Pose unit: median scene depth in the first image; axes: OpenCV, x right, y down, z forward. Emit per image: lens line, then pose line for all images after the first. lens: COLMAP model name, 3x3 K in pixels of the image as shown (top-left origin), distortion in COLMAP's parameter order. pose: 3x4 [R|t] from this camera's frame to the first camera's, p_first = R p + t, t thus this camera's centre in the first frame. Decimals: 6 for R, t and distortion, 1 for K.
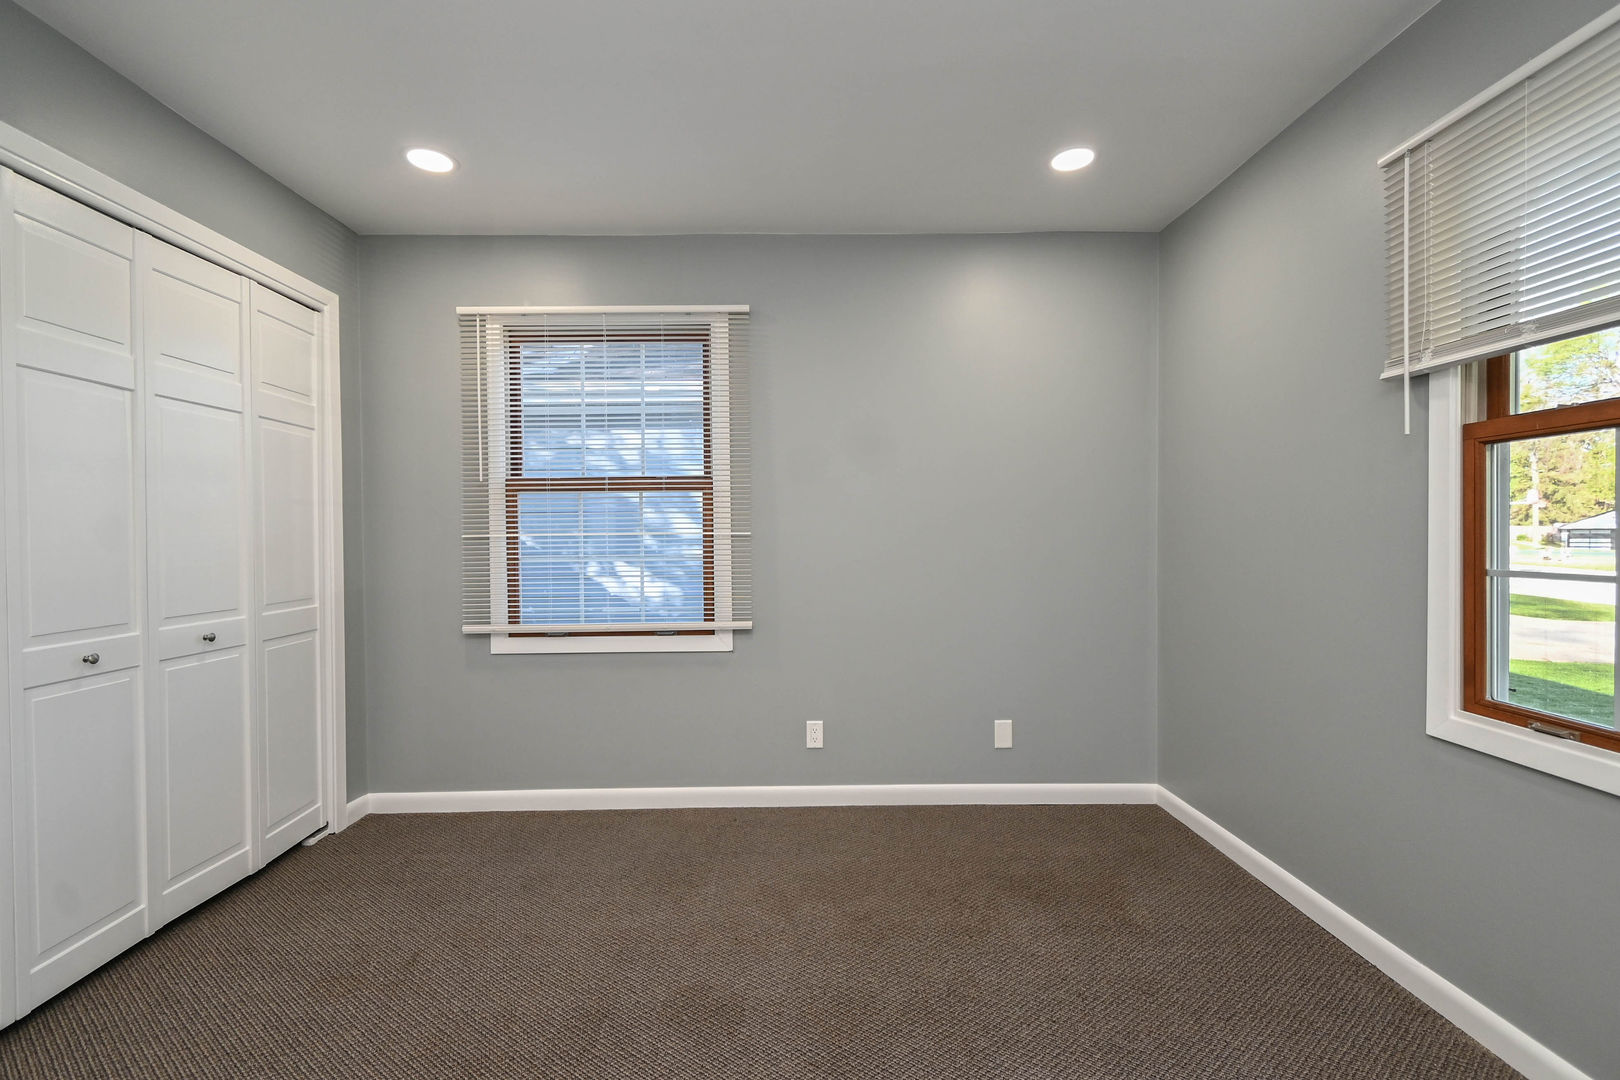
lens RADIAL K [[709.1, 0, 804.0], [0, 709.1, 542.4], [0, 0, 1]] dist [-0.000586, 0.000257]
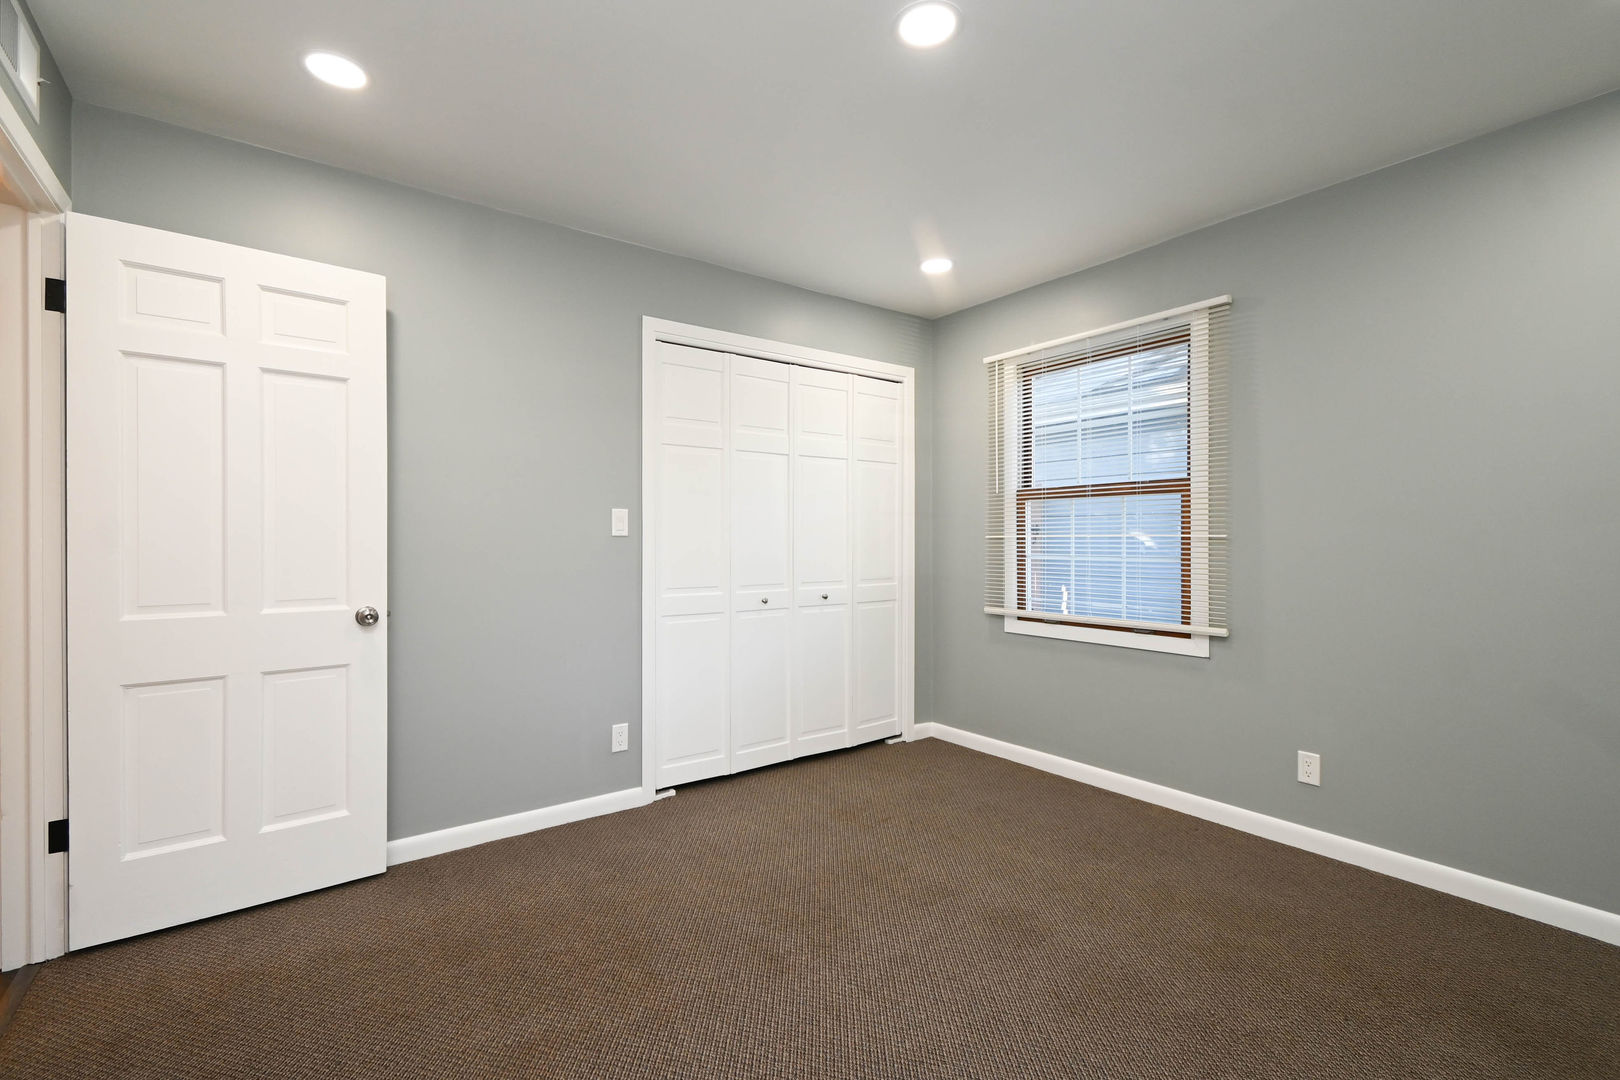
lens RADIAL K [[709.1, 0, 804.0], [0, 709.1, 542.4], [0, 0, 1]] dist [-0.000586, 0.000257]
pose [[0.579008, 0.012834, -0.815221, 0.365156], [-0.012440, 0.999899, 0.006907, -0.003446], [0.815227, 0.006142, 0.579109, -0.007560]]
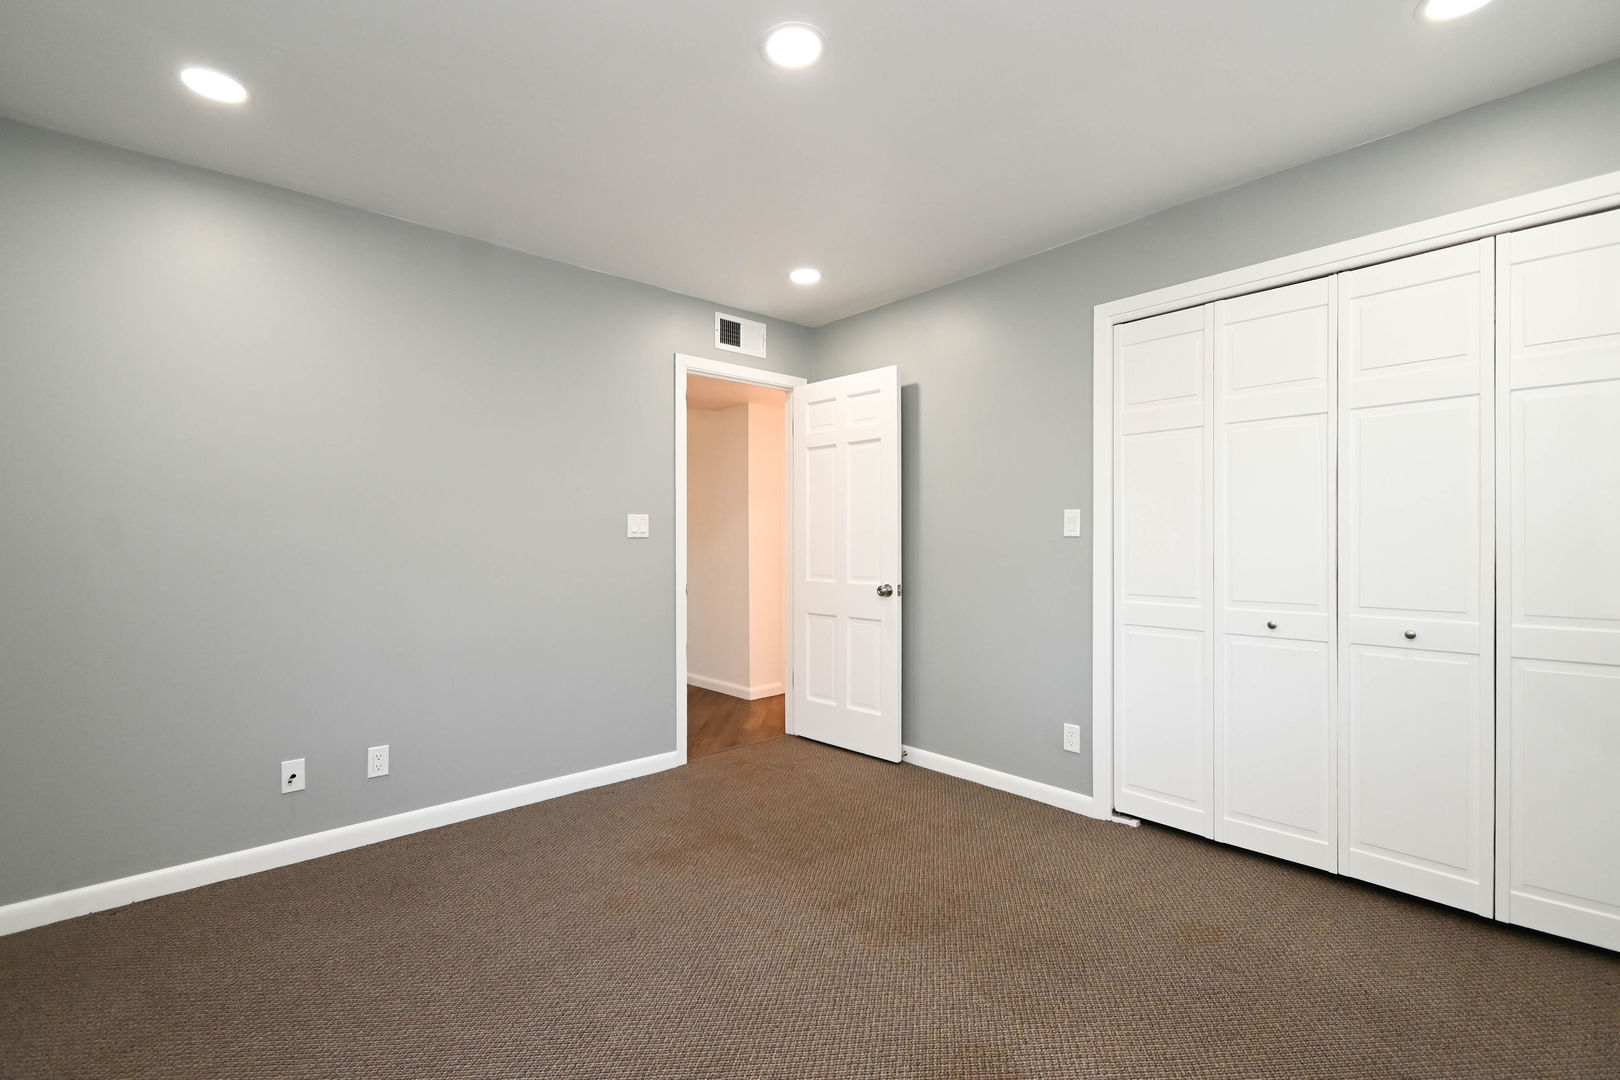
lens RADIAL K [[715.9, 0, 810.0], [0, 715.9, 540.0], [0, 0, 1]] dist [0.004249, -0.000069]
pose [[-0.756689, 0.011272, -0.653678, 0.341114], [0.004433, 0.999917, 0.012111, -0.011598], [0.653760, 0.006267, -0.756676, 0.898461]]
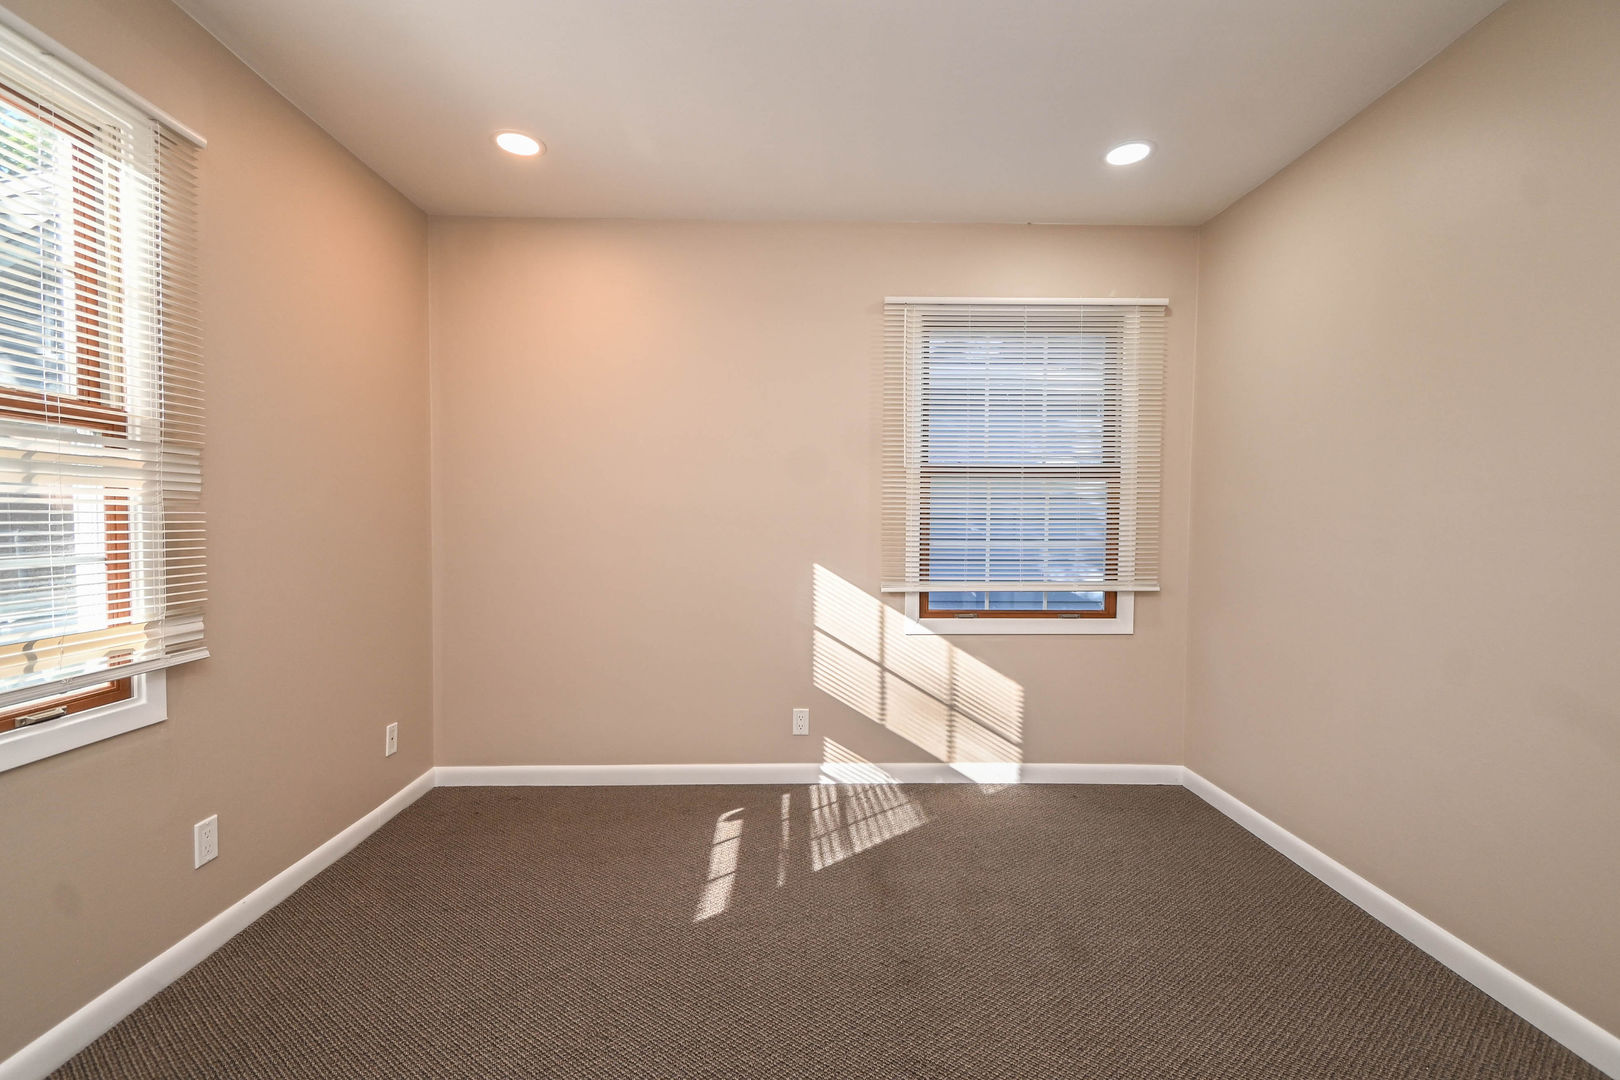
lens RADIAL K [[696.2, 0, 808.8], [0, 696.2, 548.5], [0, 0, 1]] dist [0.004699, -0.004406]
pose [[0.999926, 0.011515, 0.003993, -0.578971], [-0.011634, 0.999449, 0.031102, -0.000368], [-0.003632, -0.031146, 0.999508, -0.008709]]
